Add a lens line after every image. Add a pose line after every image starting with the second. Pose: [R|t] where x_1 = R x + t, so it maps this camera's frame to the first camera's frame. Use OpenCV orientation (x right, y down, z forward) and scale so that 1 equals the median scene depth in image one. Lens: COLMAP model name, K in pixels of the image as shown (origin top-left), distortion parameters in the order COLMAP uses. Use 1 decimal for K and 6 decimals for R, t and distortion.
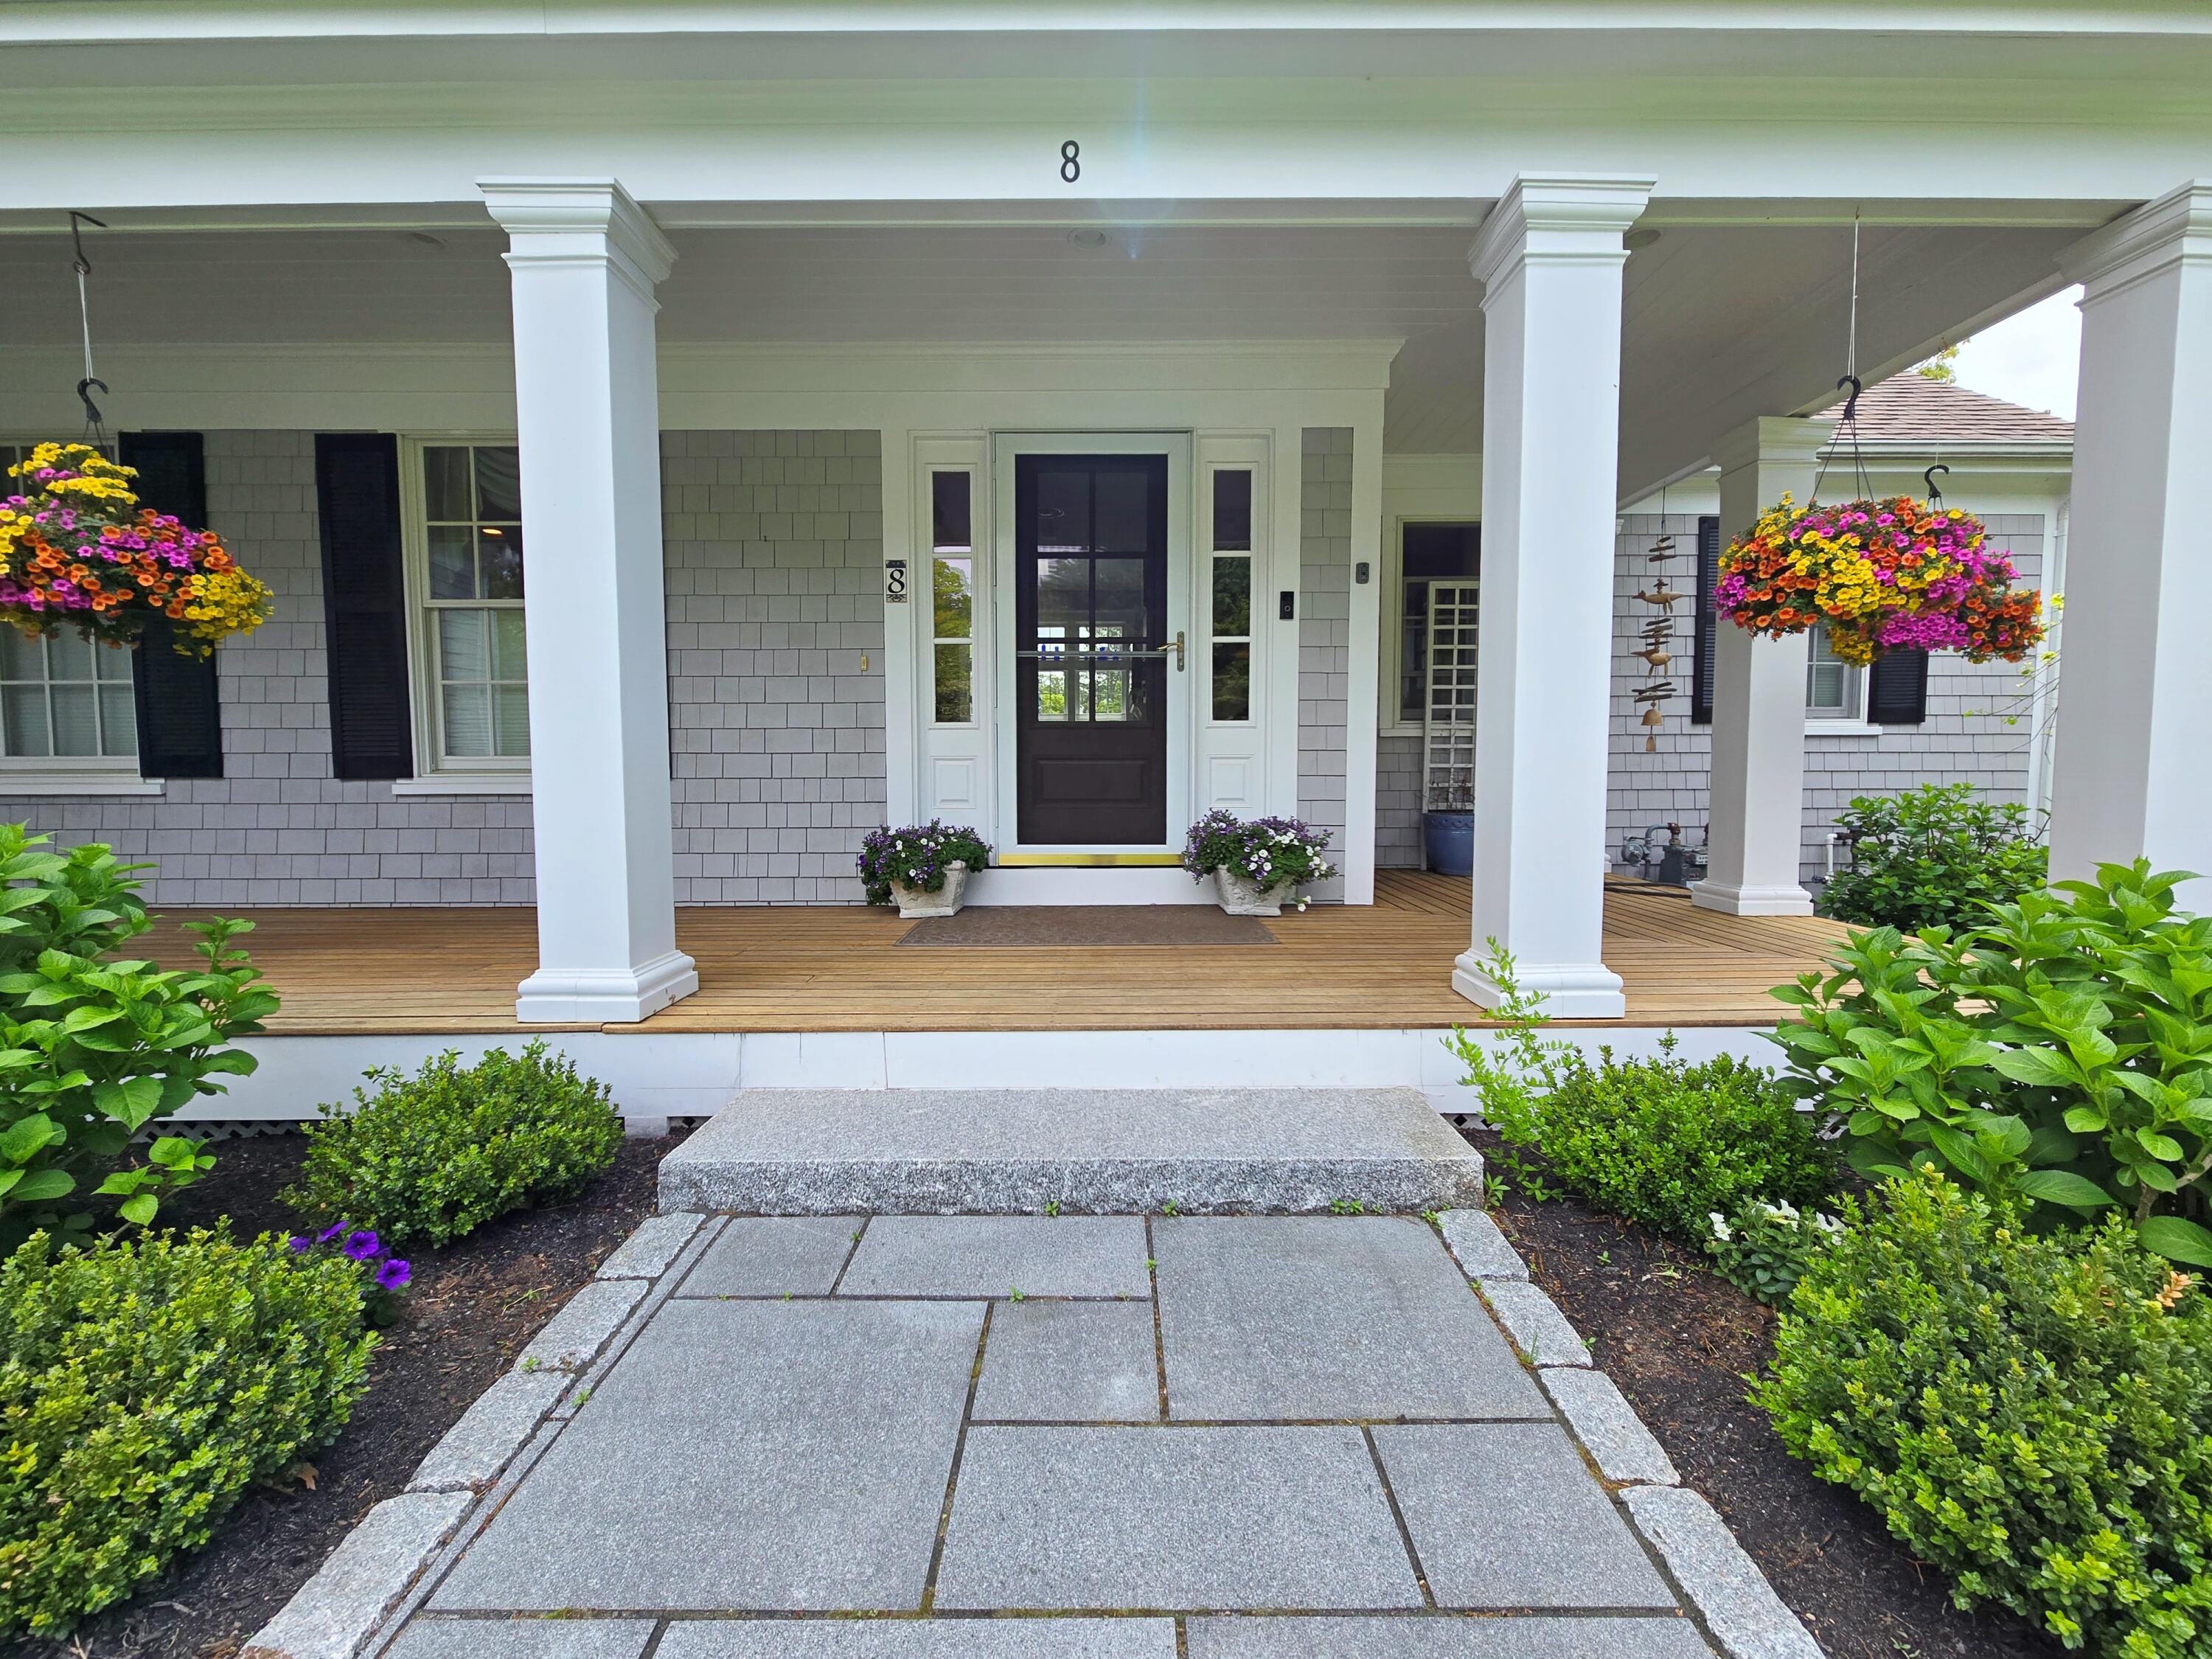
lens RADIAL K [[906.3, 0, 1111.8], [0, 906.3, 819.5], [0, 0, 1]] dist [-0.000414, 0.000035]
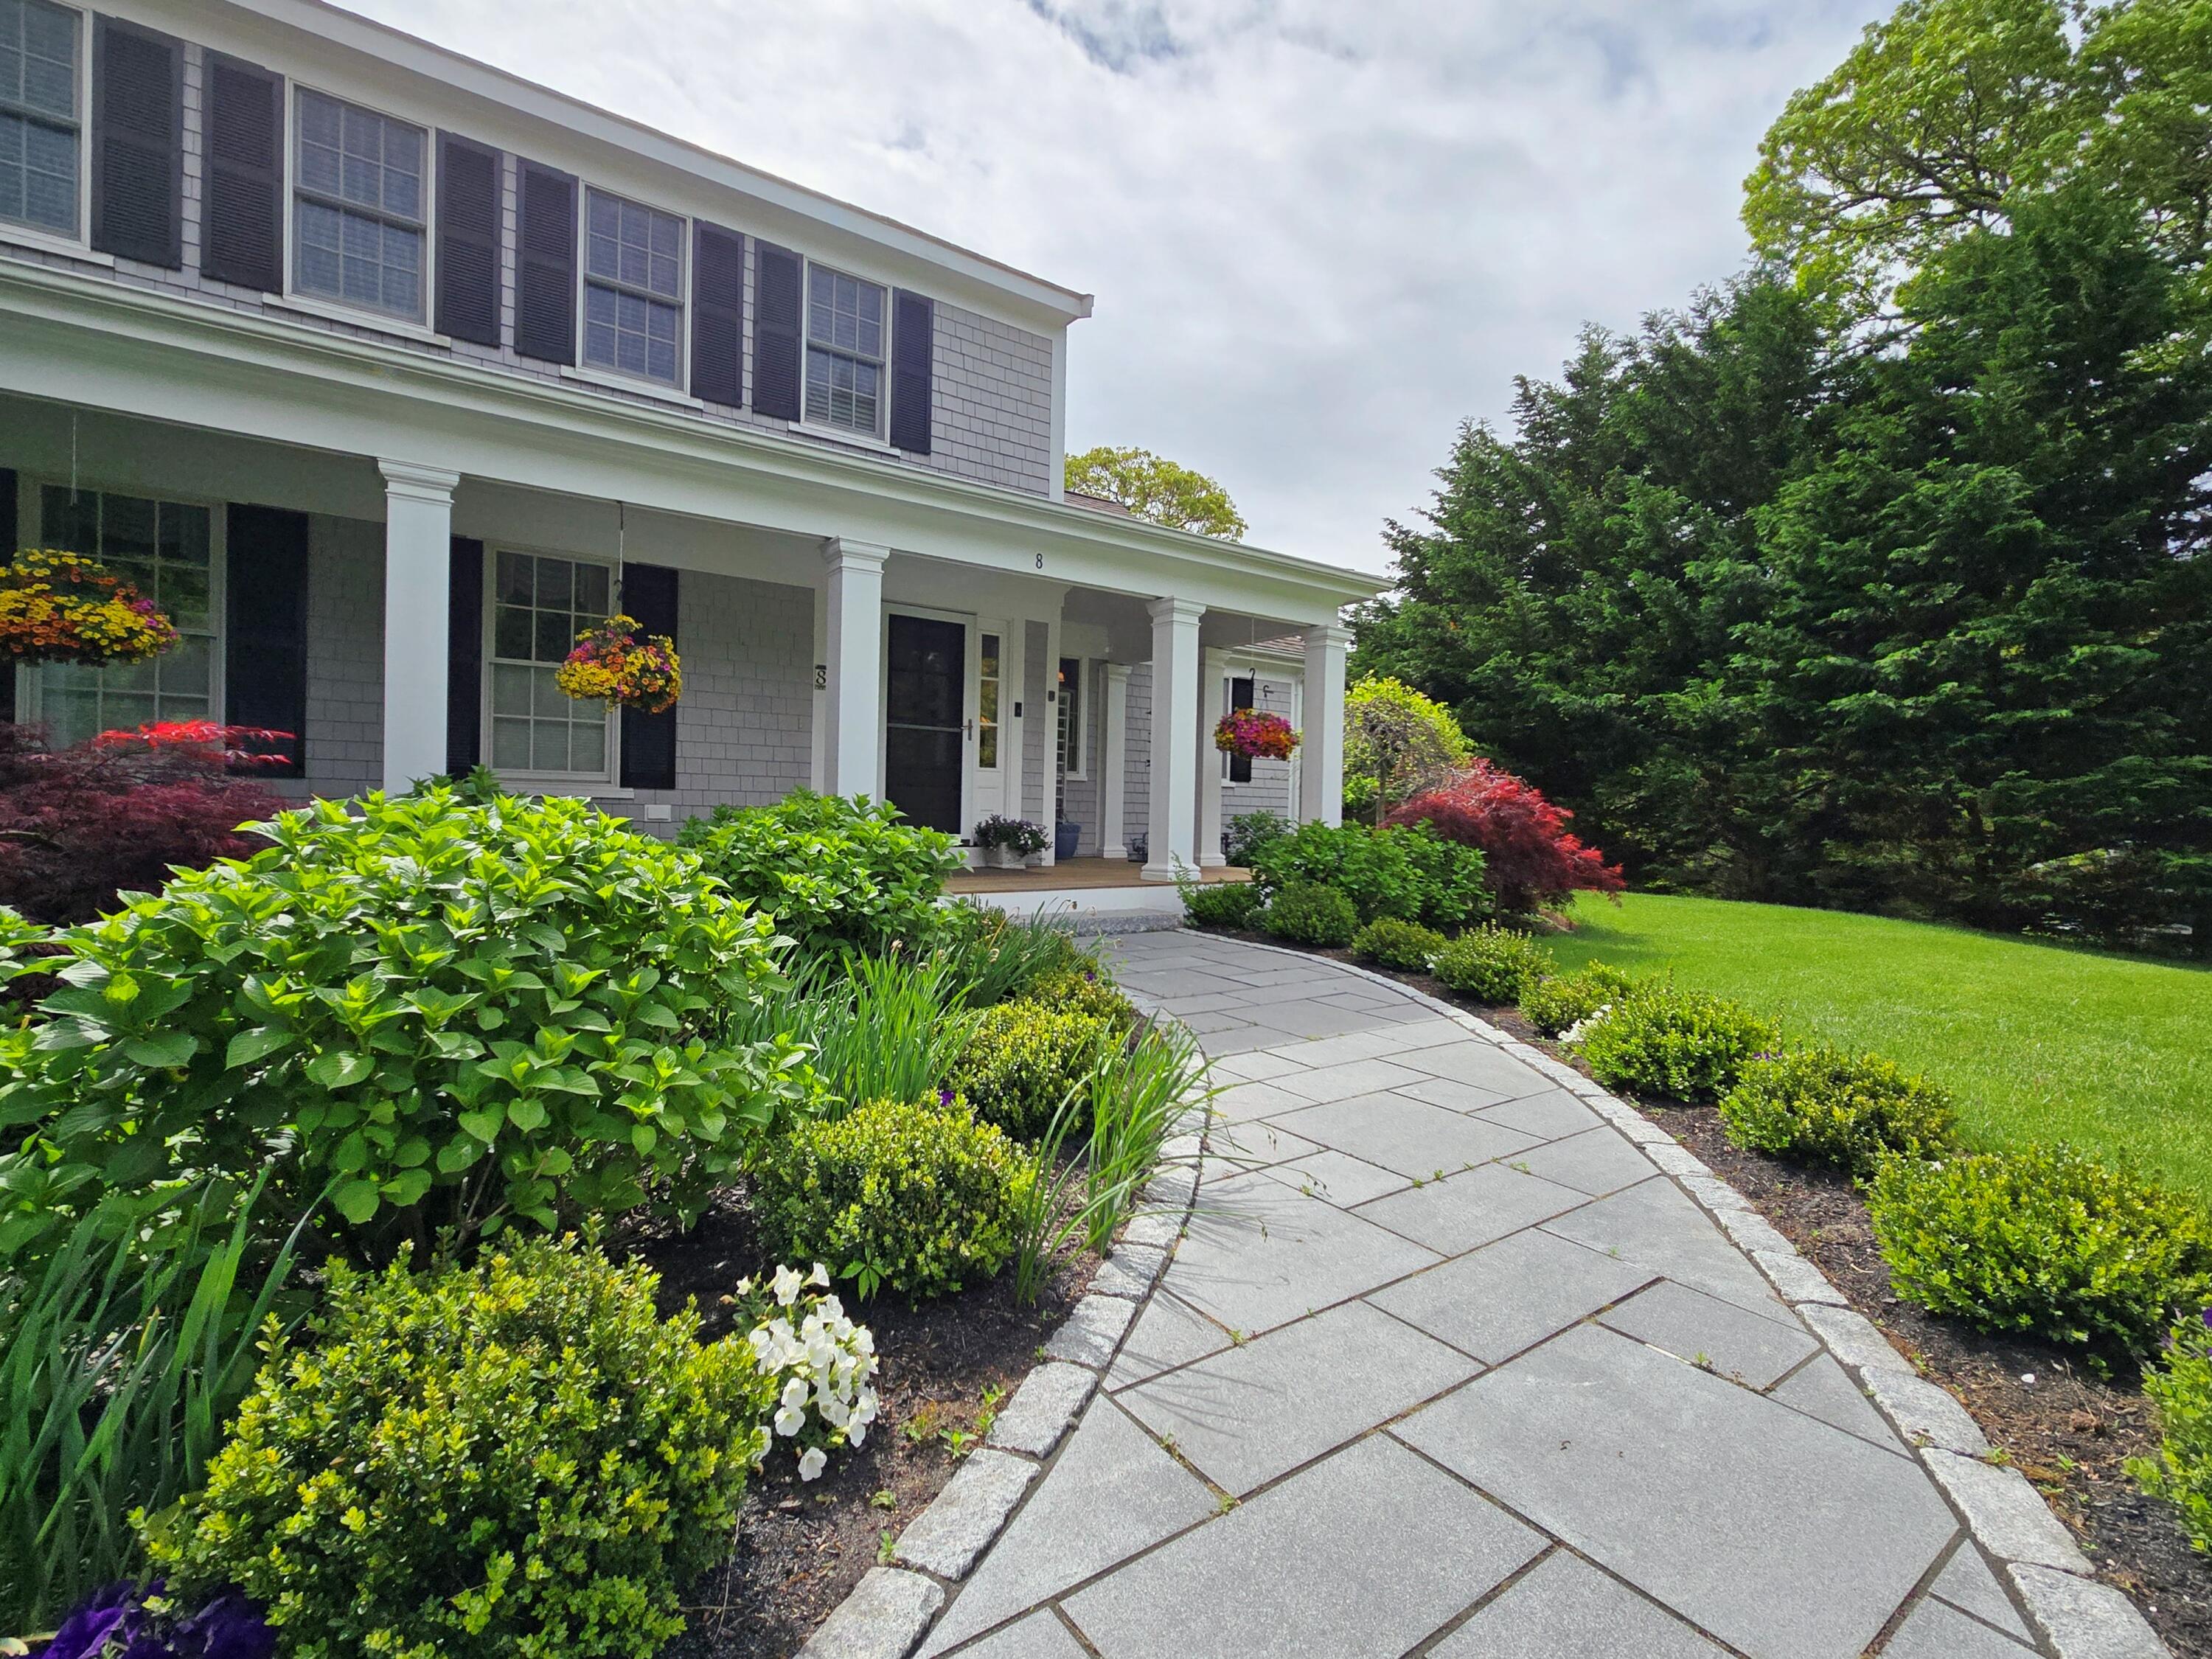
lens RADIAL K [[1023.6, 0, 1110.9], [0, 1023.6, 821.3], [0, 0, 1]] dist [0.001701, 0.000151]
pose [[0.803982, 0.014568, 0.594475, -0.932745], [0.007907, 0.999350, -0.035184, 0.077290], [-0.594601, 0.032988, 0.803344, -0.848095]]
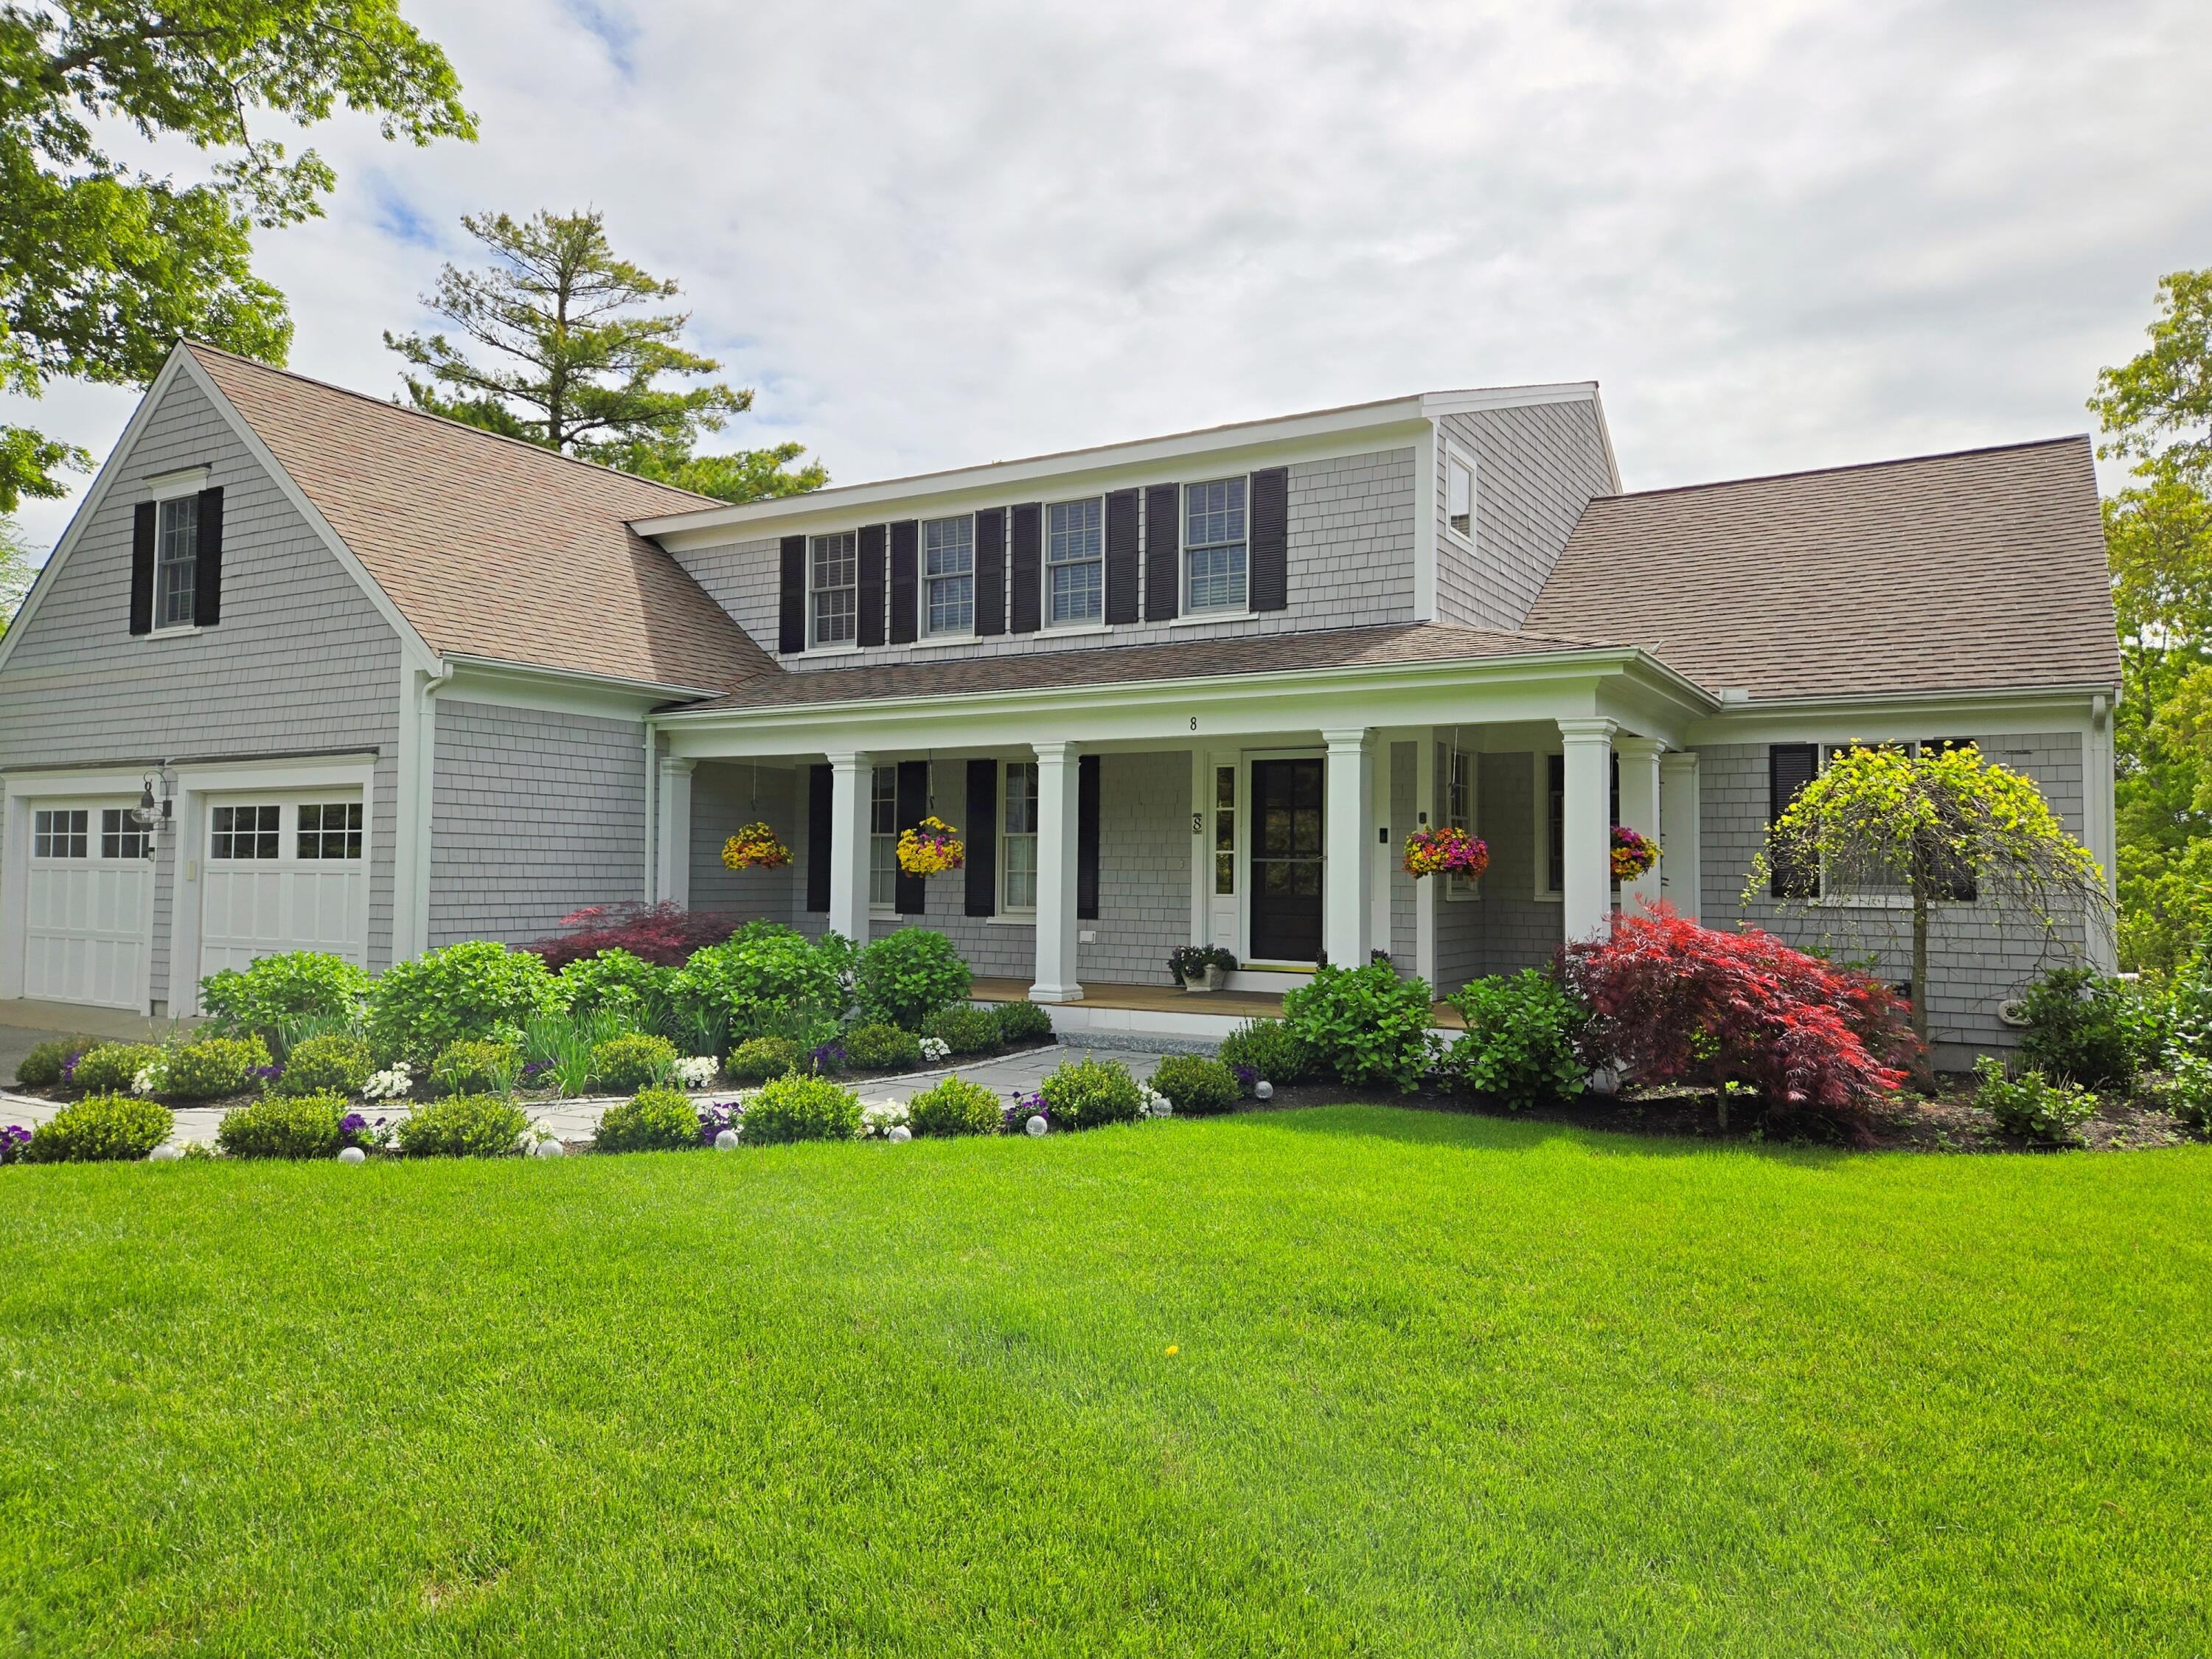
lens RADIAL K [[1515.8, 0, 1107.1], [0, 1515.8, 828.7], [0, 0, 1]] dist [0.048162, 0.000245]
pose [[0.856117, -0.003801, -0.516767, 1.316779], [-0.044044, 0.995798, -0.080291, 0.024745], [0.514901, 0.091499, 0.852352, -1.947067]]
